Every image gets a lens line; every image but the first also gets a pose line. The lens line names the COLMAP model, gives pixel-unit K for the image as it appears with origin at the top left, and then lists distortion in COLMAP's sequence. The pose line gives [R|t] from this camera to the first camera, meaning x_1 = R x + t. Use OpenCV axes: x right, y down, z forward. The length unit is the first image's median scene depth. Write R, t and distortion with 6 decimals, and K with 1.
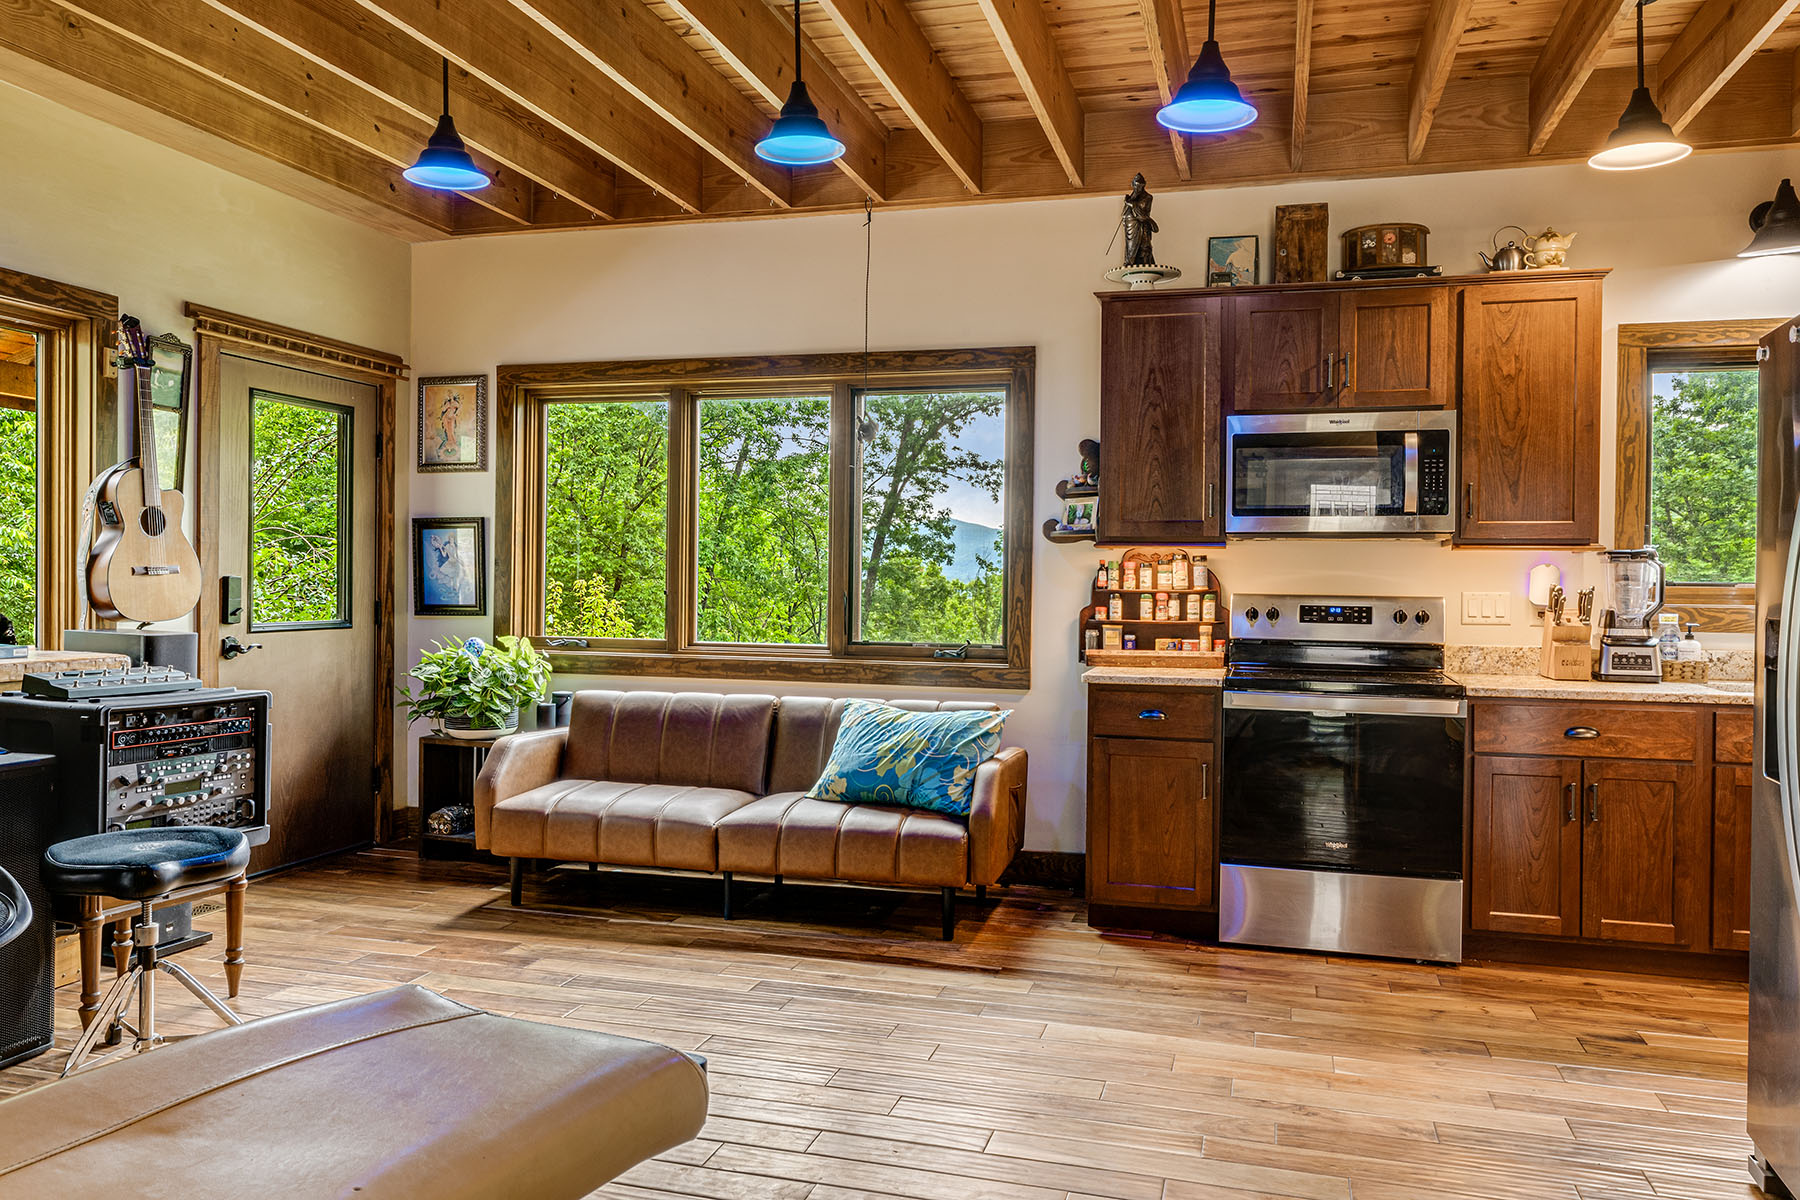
lens RADIAL K [[1319.5, 0, 901.6], [0, 1319.5, 587.2], [0, 0, 1]] dist [0.009185, -0.004266]
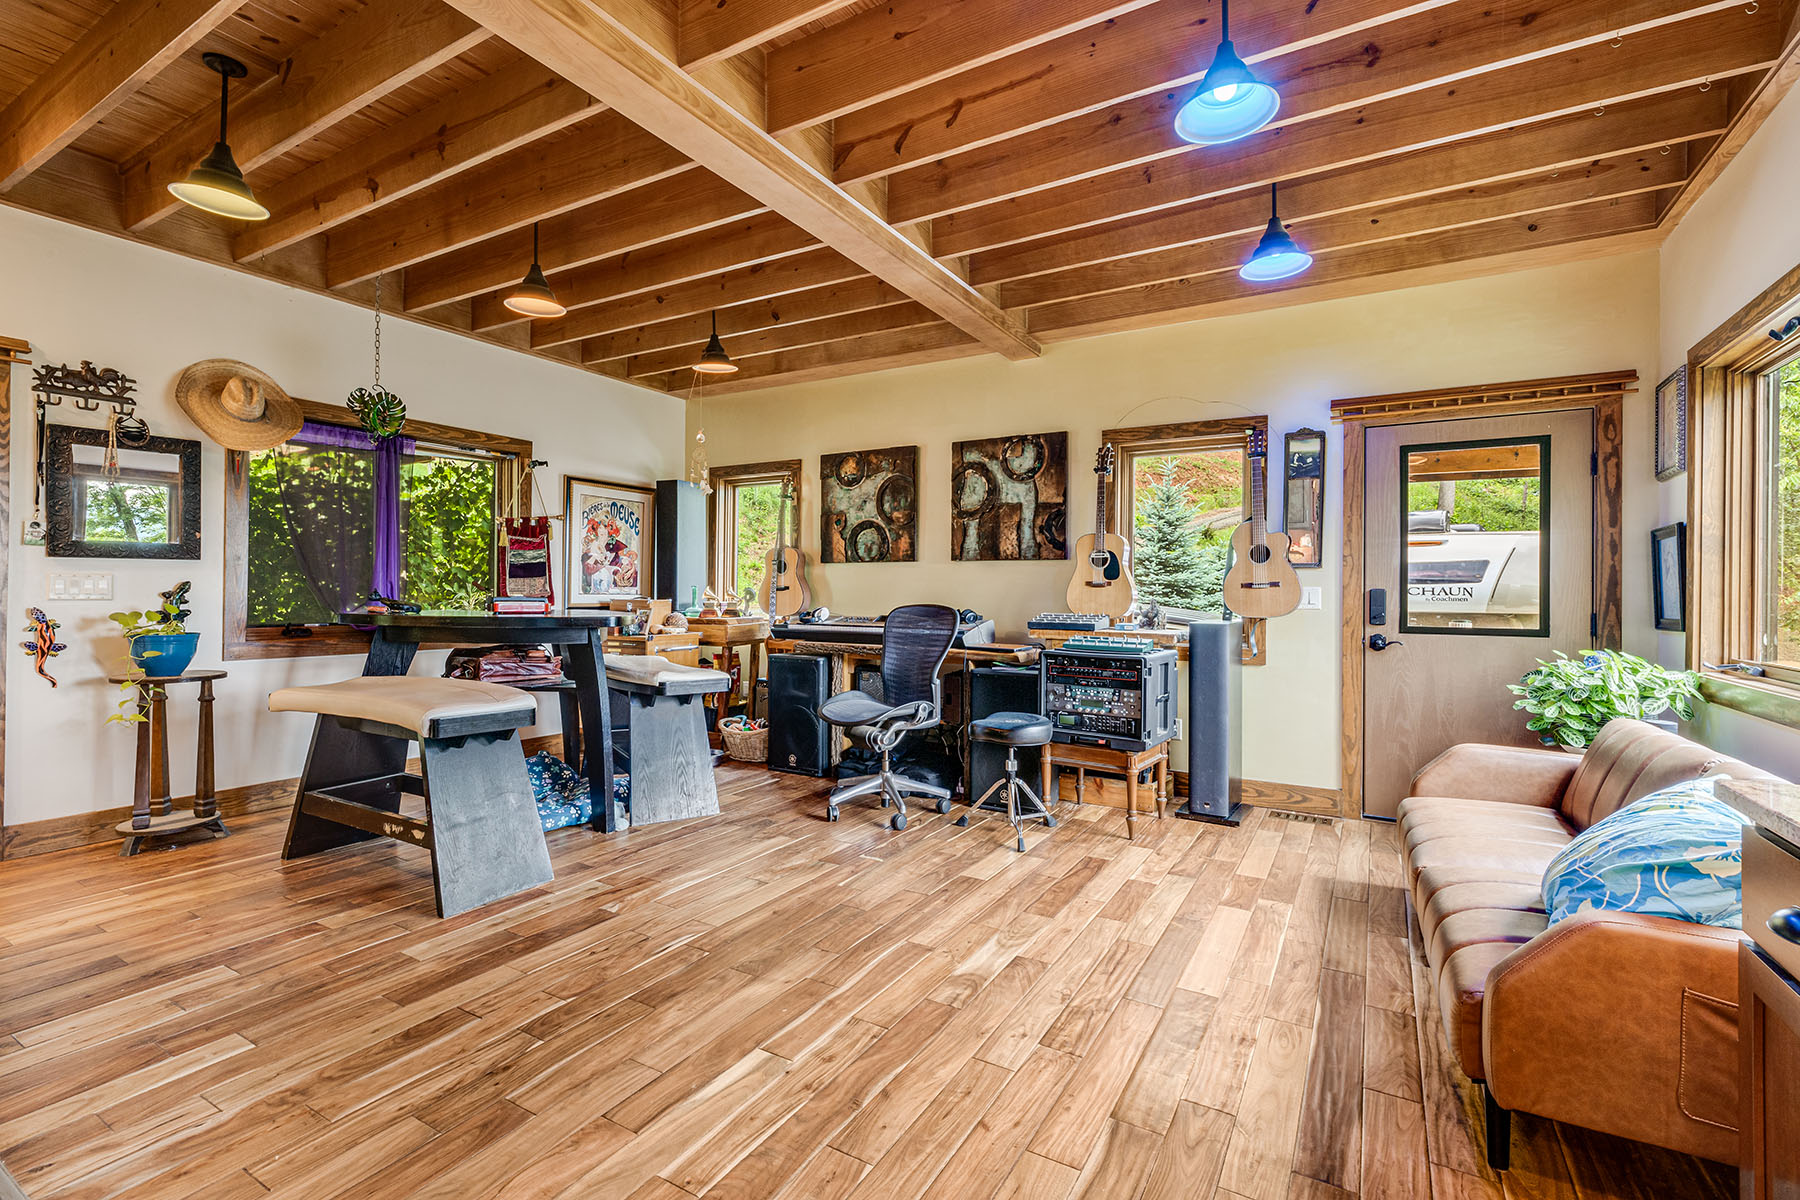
lens RADIAL K [[807.4, 0, 900.0], [0, 807.4, 588.9], [0, 0, 1]] dist [0.007015, -0.001085]
pose [[-0.250419, -0.018846, -0.967954, 0.409812], [-0.018292, 0.999724, -0.014732, 0.012058], [0.967965, 0.014017, -0.250695, 0.722802]]
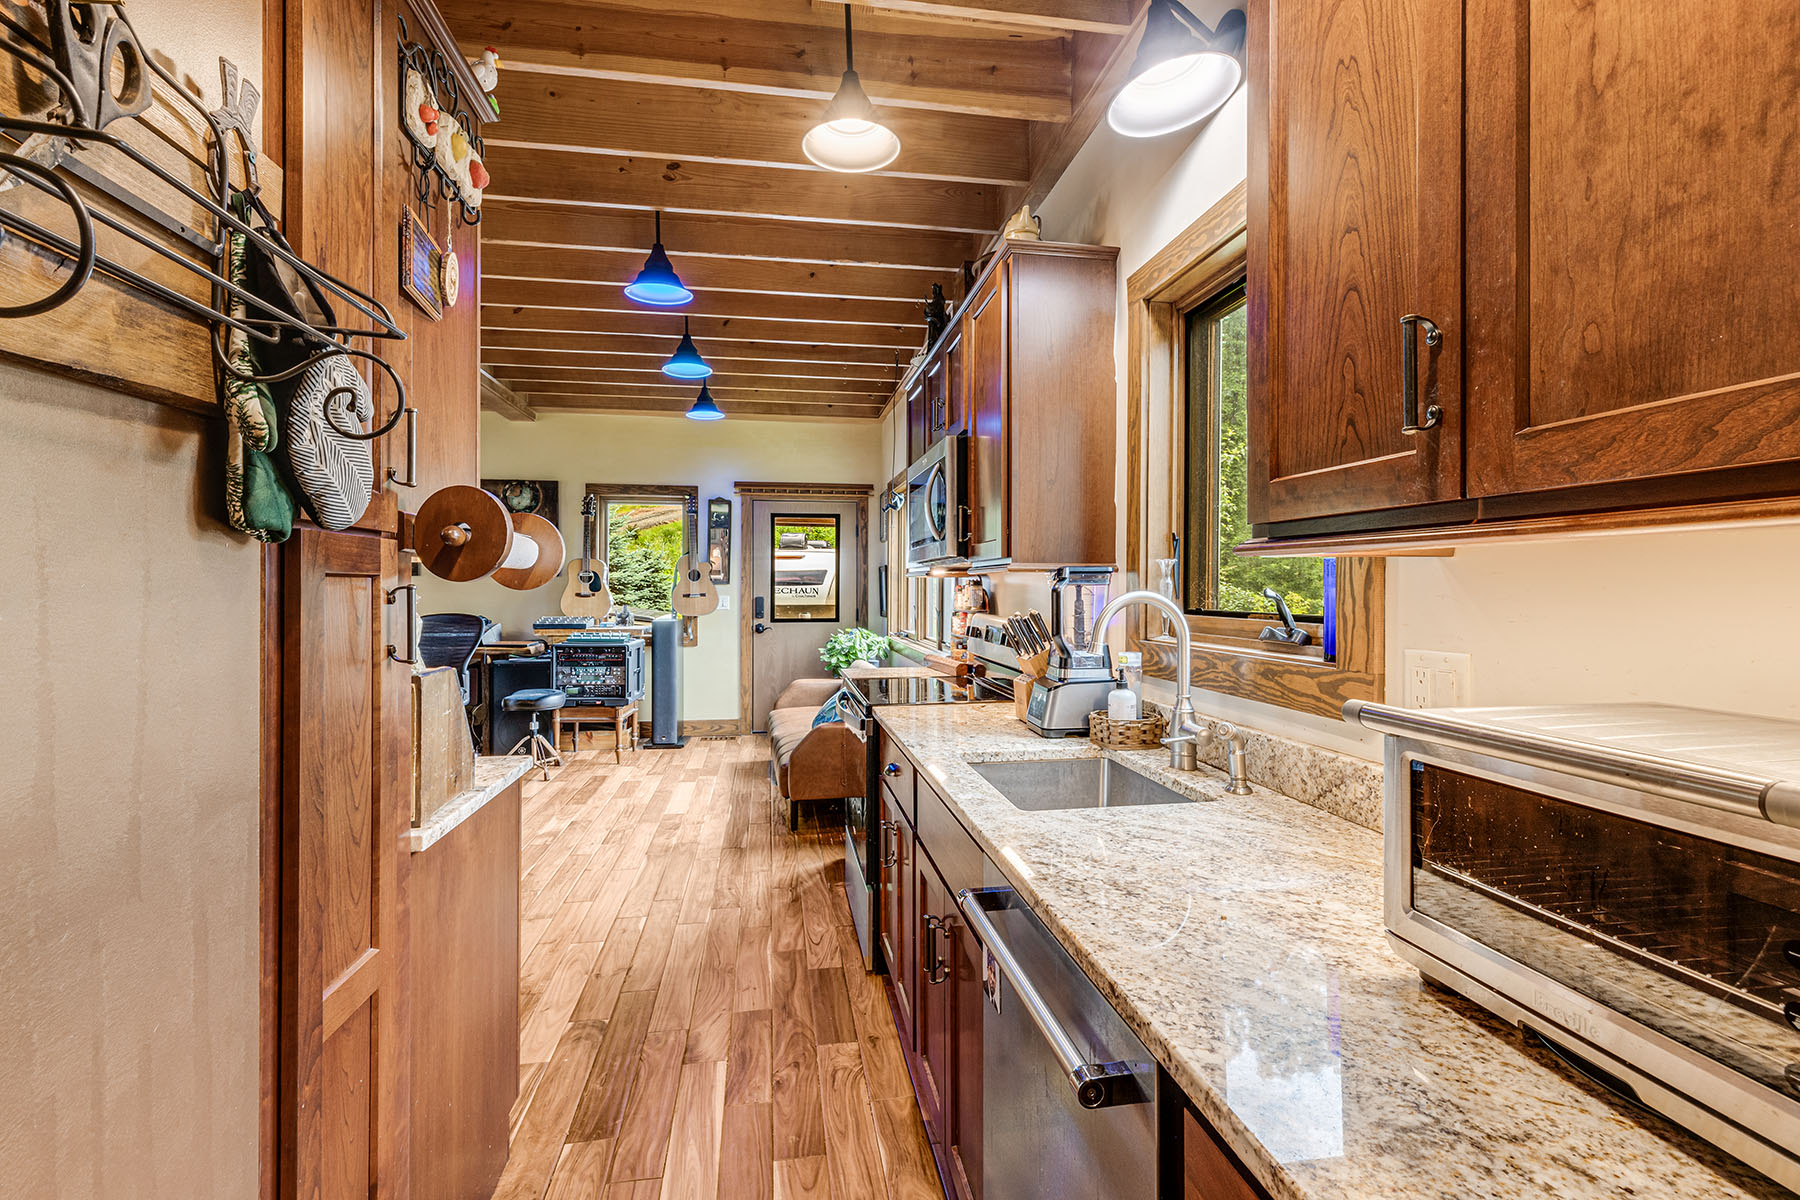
lens RADIAL K [[807.4, 0, 898.3], [0, 807.4, 582.4], [0, 0, 1]] dist [0.007015, -0.001085]
pose [[0.424465, -0.014655, -0.905326, 0.841170], [-0.001837, 0.999853, -0.017046, -0.010103], [0.905442, 0.008898, 0.424376, 0.615475]]
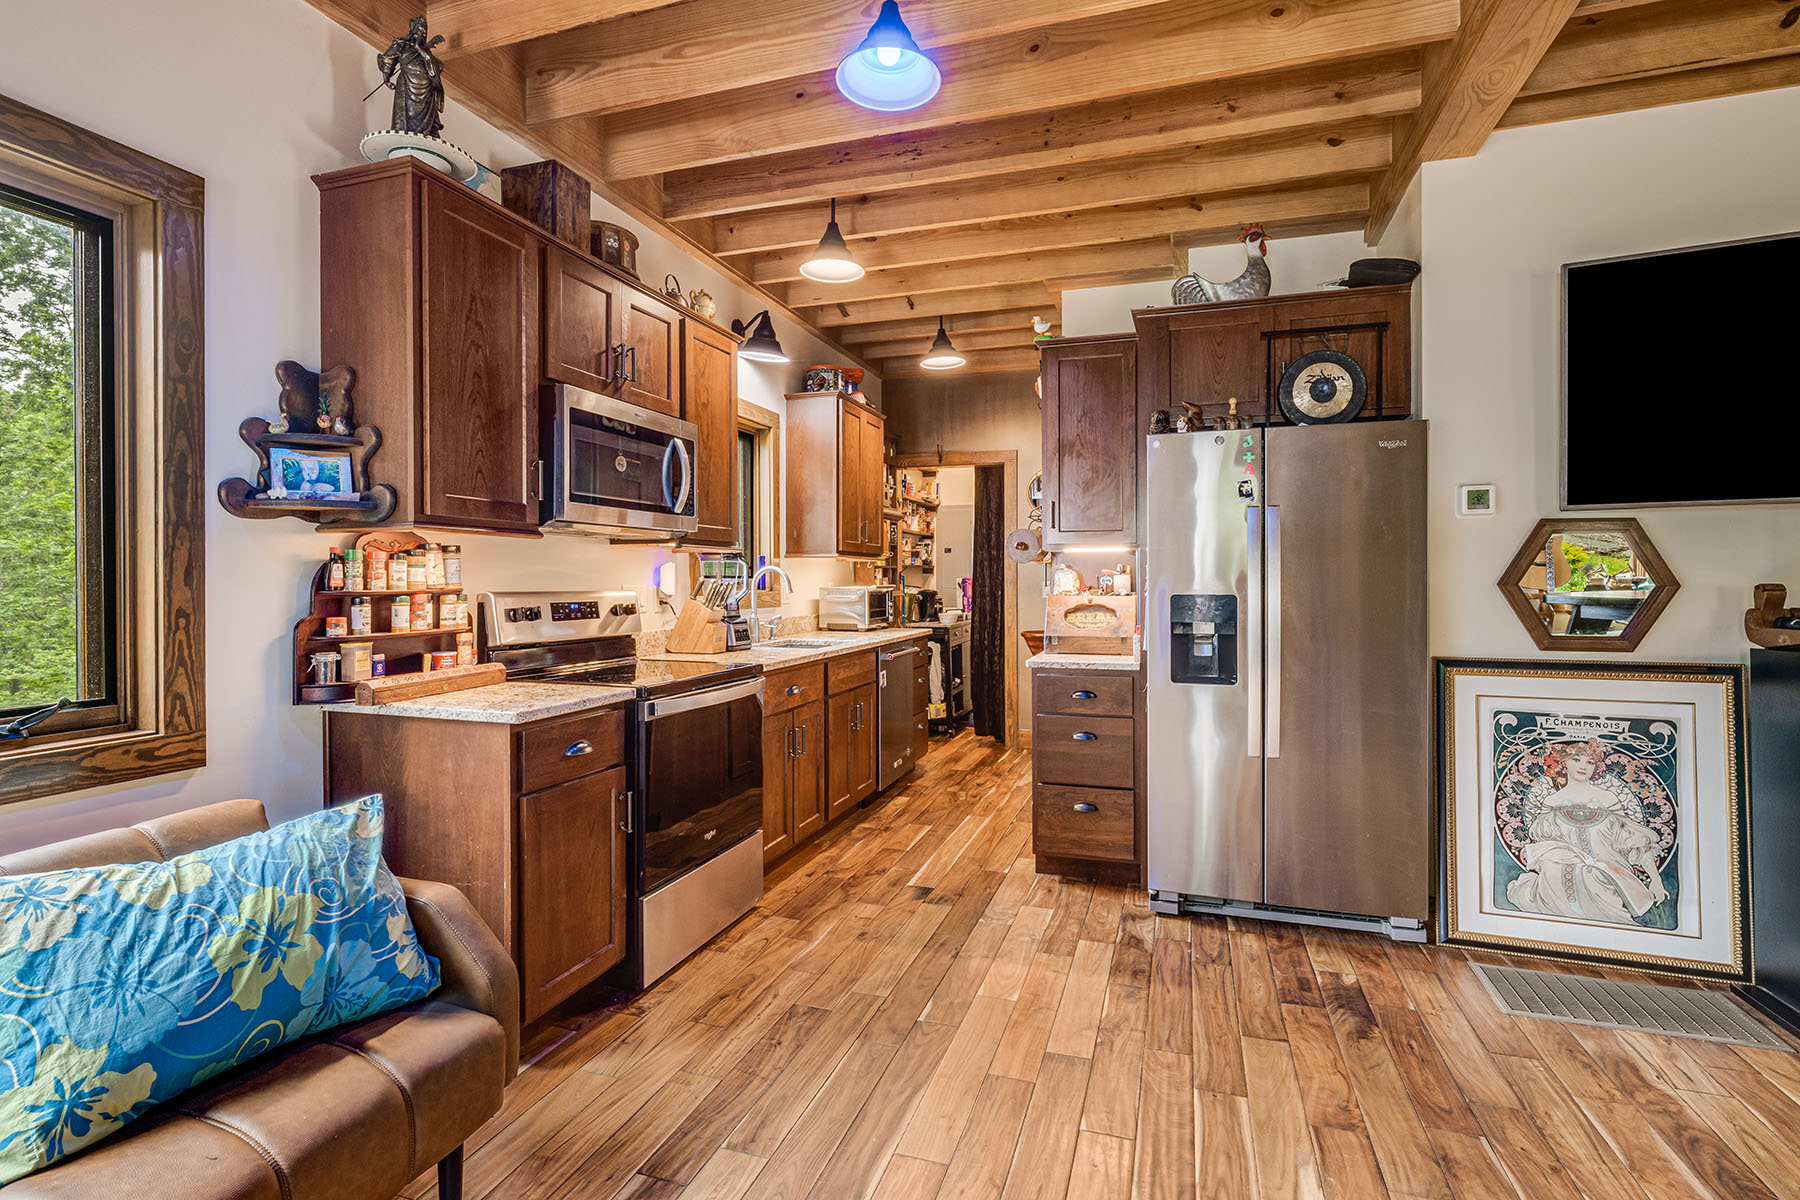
lens RADIAL K [[858.8, 0, 896.7], [0, 858.8, 584.2], [0, 0, 1]] dist [-0.002503, 0.000055]
pose [[0.043790, -0.014280, 0.998939, -0.273586], [0.009923, 0.999855, 0.013858, -0.005195], [-0.998991, 0.009306, 0.043925, 0.695507]]
